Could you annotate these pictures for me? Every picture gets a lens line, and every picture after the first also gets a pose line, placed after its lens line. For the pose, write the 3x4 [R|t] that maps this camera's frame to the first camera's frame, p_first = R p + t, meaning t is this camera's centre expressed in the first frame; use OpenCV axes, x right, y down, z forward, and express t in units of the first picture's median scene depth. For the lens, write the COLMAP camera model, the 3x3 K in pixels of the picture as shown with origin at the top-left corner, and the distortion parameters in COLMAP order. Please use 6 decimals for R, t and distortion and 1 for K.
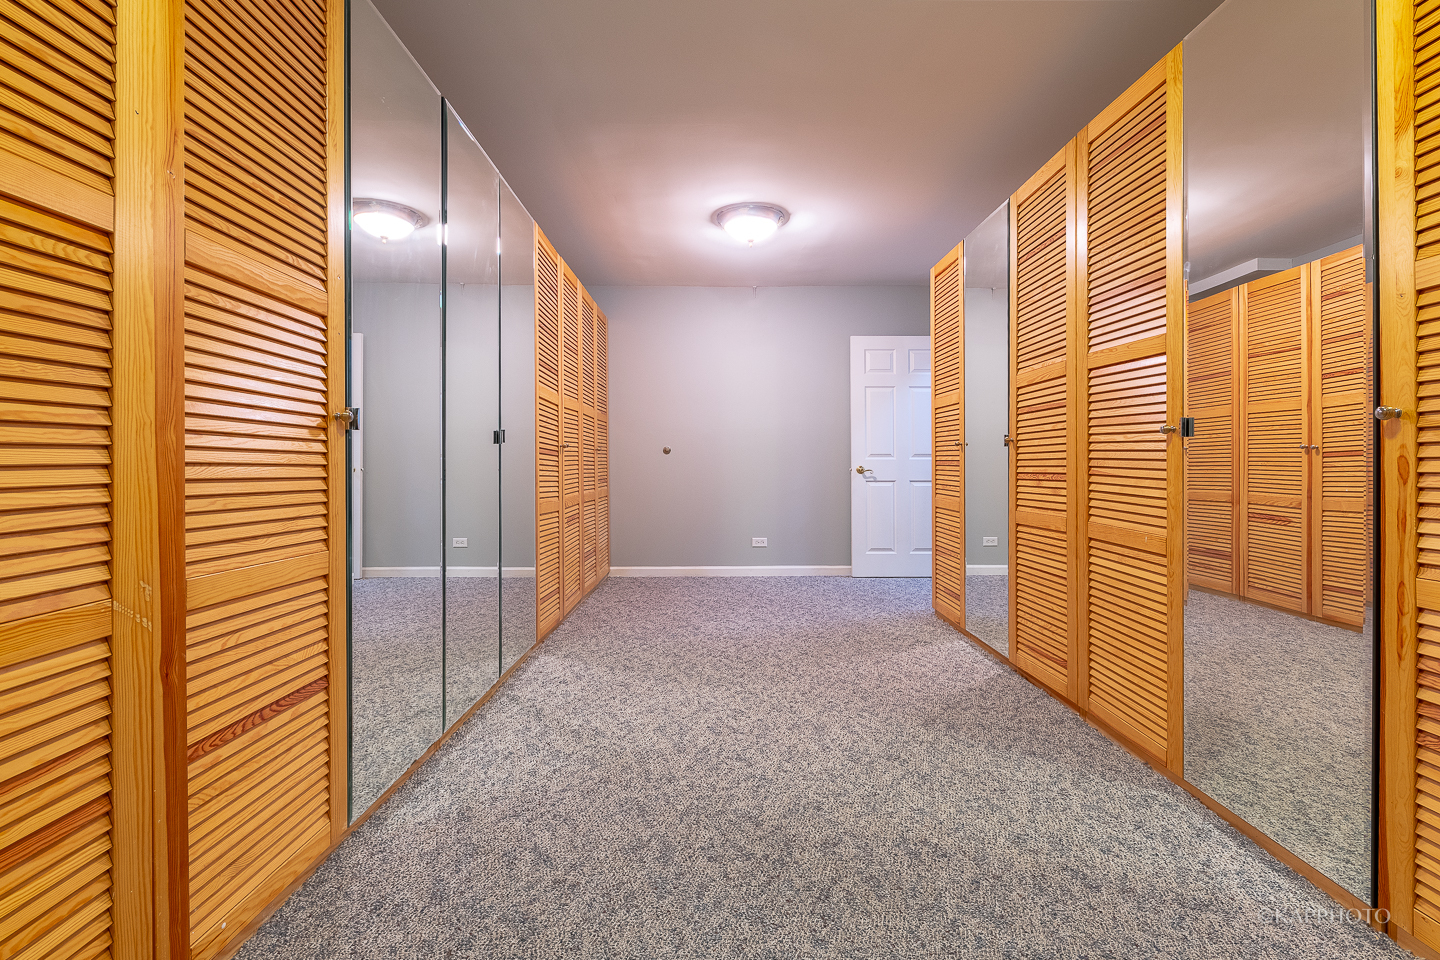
lens RADIAL K [[582.5, 0, 734.1], [0, 582.5, 475.8], [0, 0, 1]] dist [-0.001012, -0.000769]
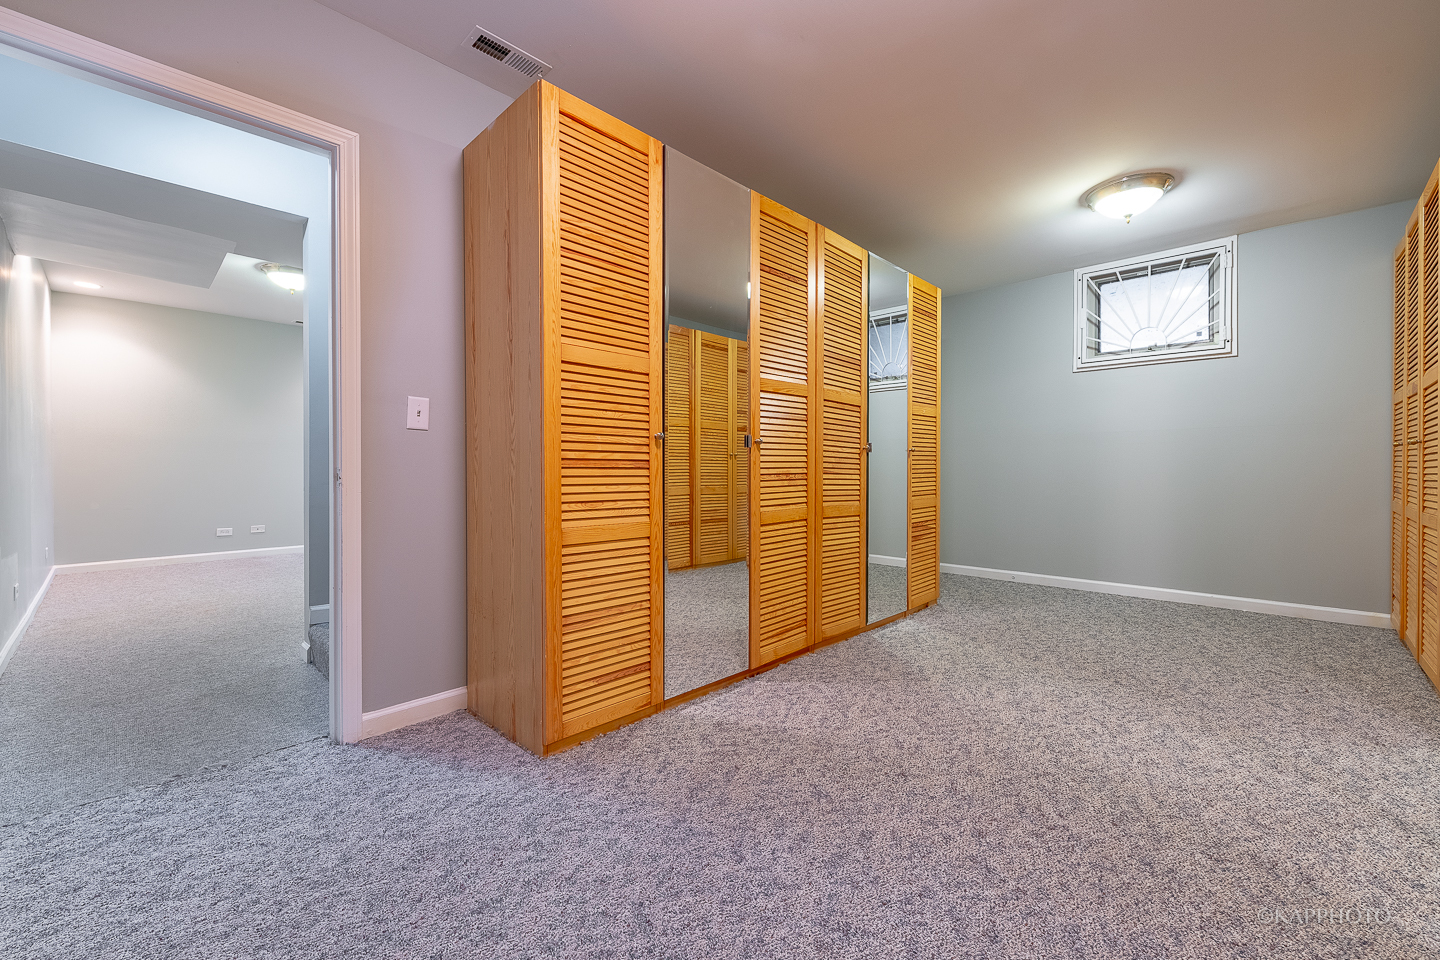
lens RADIAL K [[582.5, 0, 734.1], [0, 582.5, 475.8], [0, 0, 1]] dist [-0.001012, -0.000769]
pose [[-0.705804, -0.011487, 0.708314, -0.225186], [0.015582, 0.999375, 0.031733, -0.050218], [-0.708236, 0.033434, -0.705184, 1.819698]]
